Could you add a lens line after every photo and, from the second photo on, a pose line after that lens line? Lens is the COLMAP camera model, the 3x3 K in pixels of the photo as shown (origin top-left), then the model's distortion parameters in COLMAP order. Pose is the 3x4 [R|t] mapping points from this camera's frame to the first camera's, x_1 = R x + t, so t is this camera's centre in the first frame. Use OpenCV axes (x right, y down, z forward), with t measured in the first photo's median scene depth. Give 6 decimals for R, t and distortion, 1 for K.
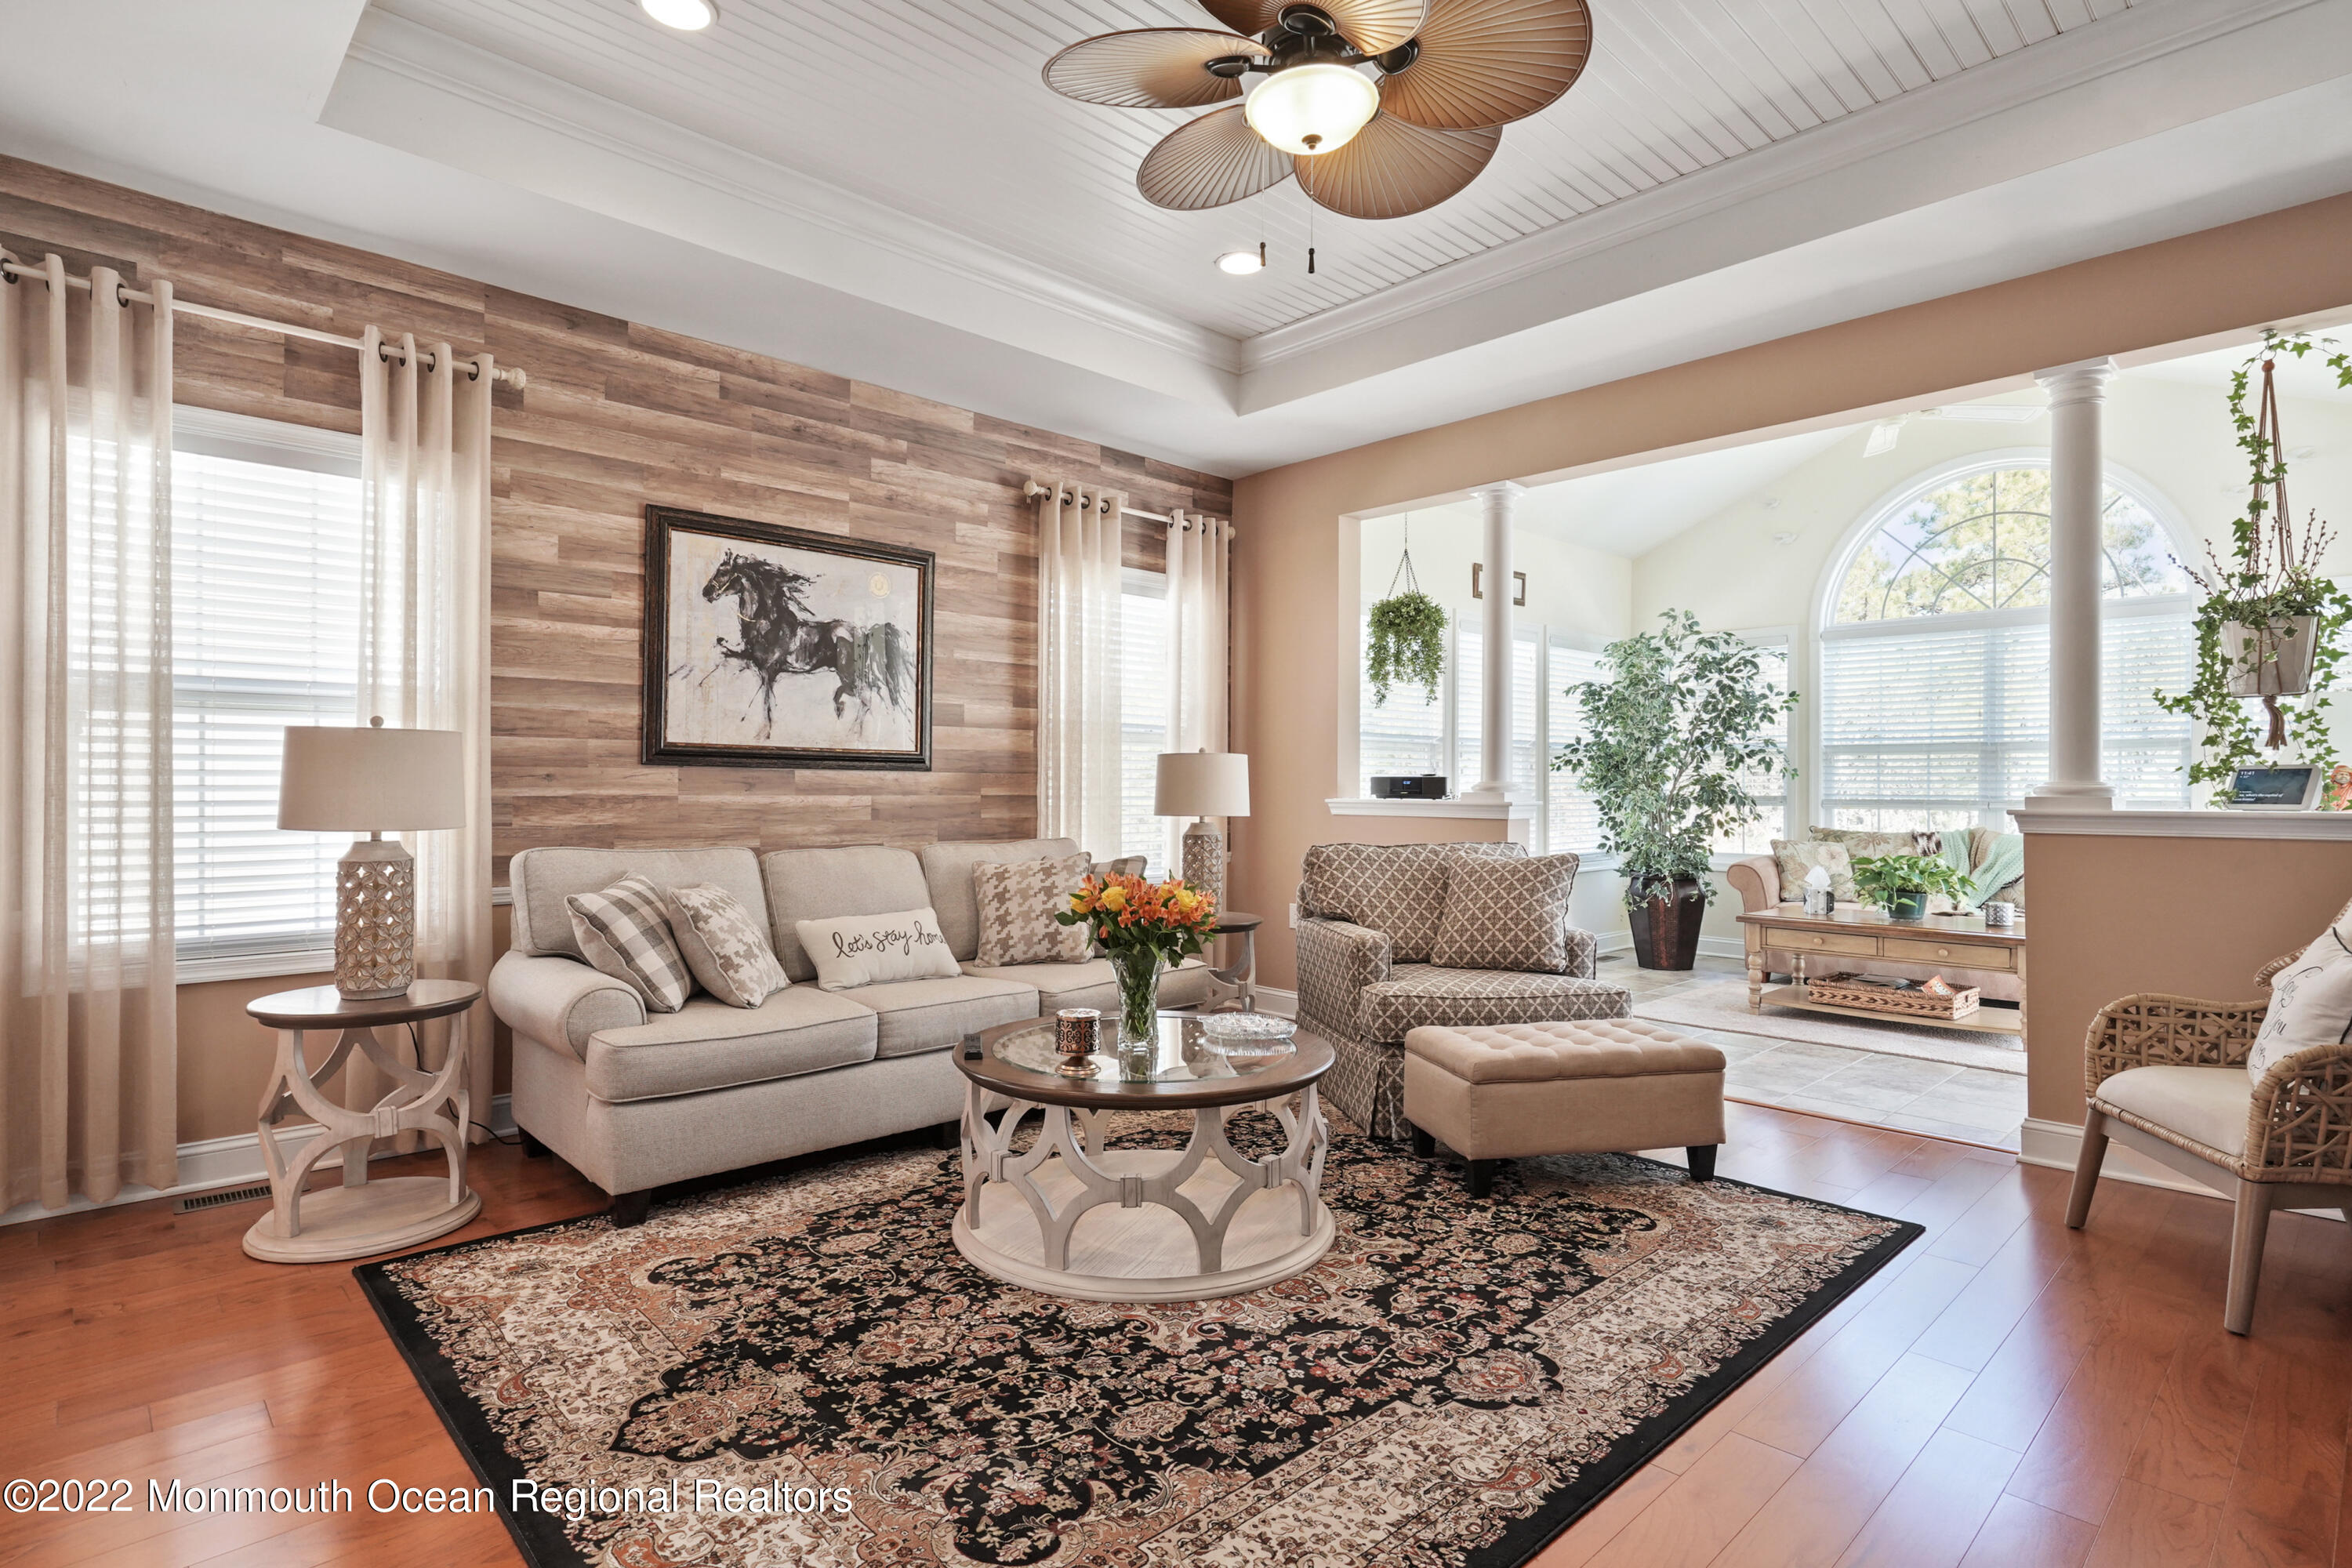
lens RADIAL K [[1187.2, 0, 1176.0], [0, 1187.2, 784.0], [0, 0, 1]] dist [-0.002307, -0.000569]
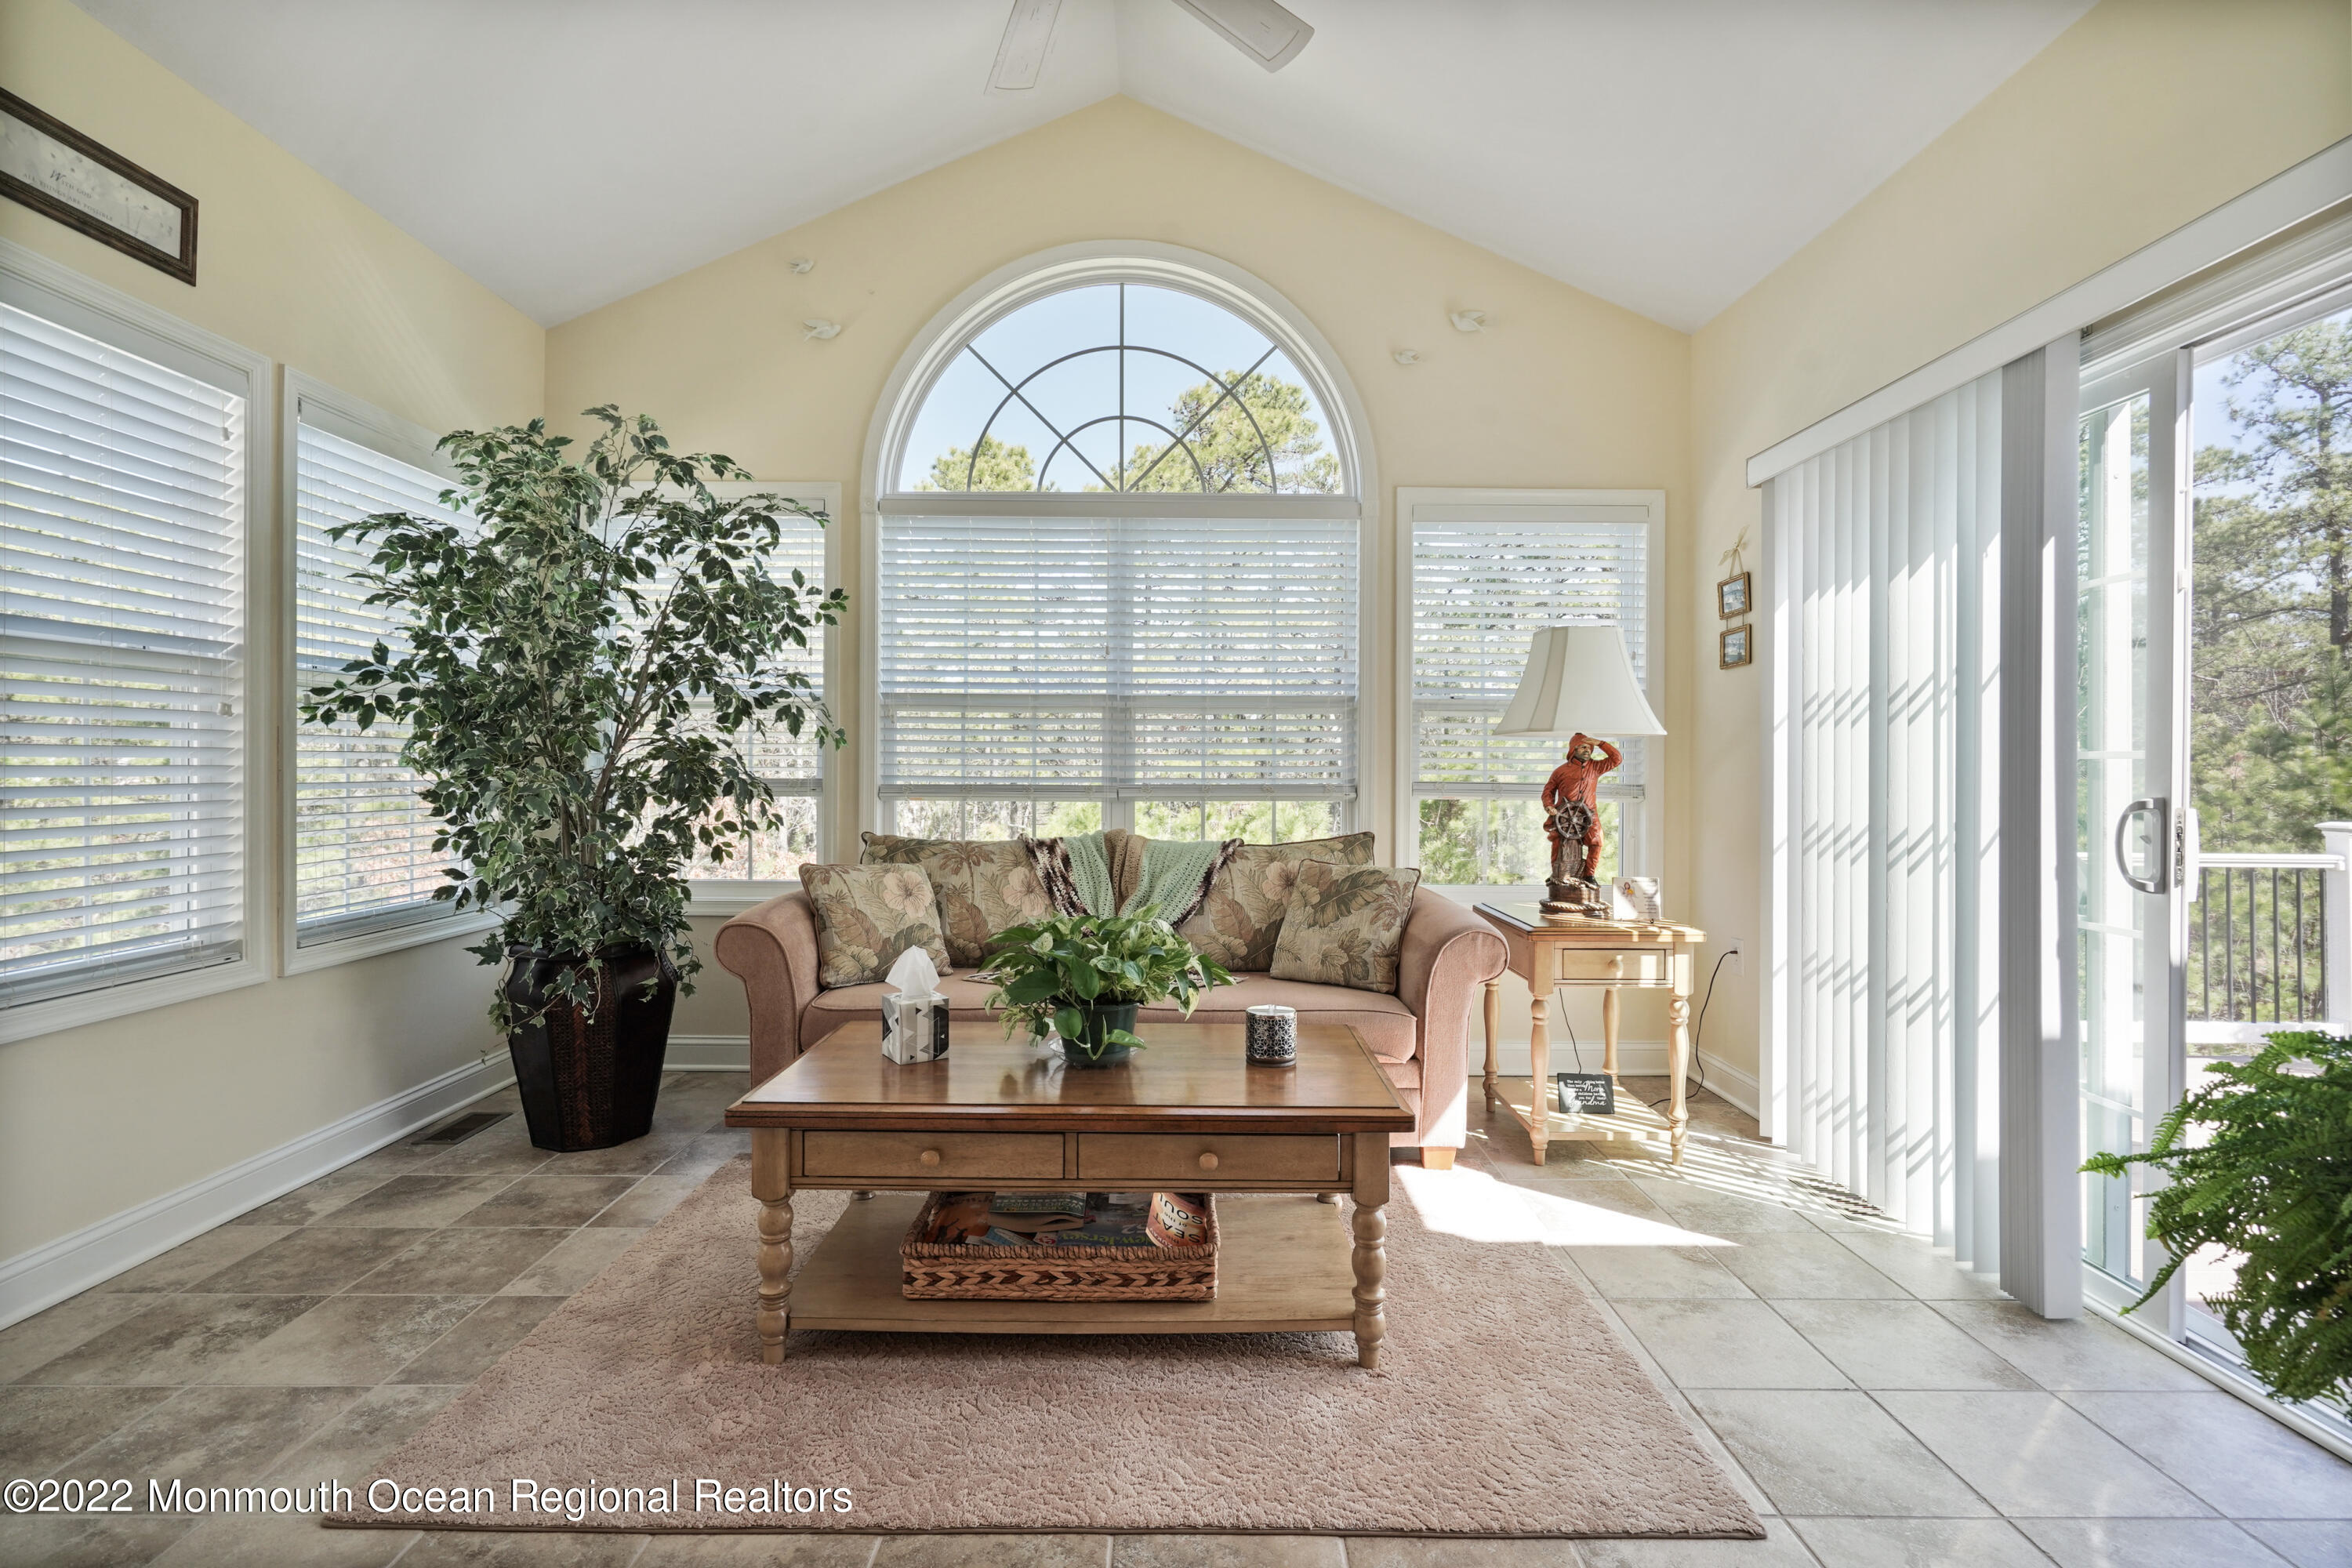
lens RADIAL K [[1118.1, 0, 1172.5], [0, 1118.1, 773.5], [0, 0, 1]] dist [-0.001169, -0.000065]
pose [[0.693145, -0.001657, 0.720796, 0.258042], [-0.005494, 0.999956, 0.007582, 0.002460], [-0.720777, -0.009215, 0.693106, 0.535957]]
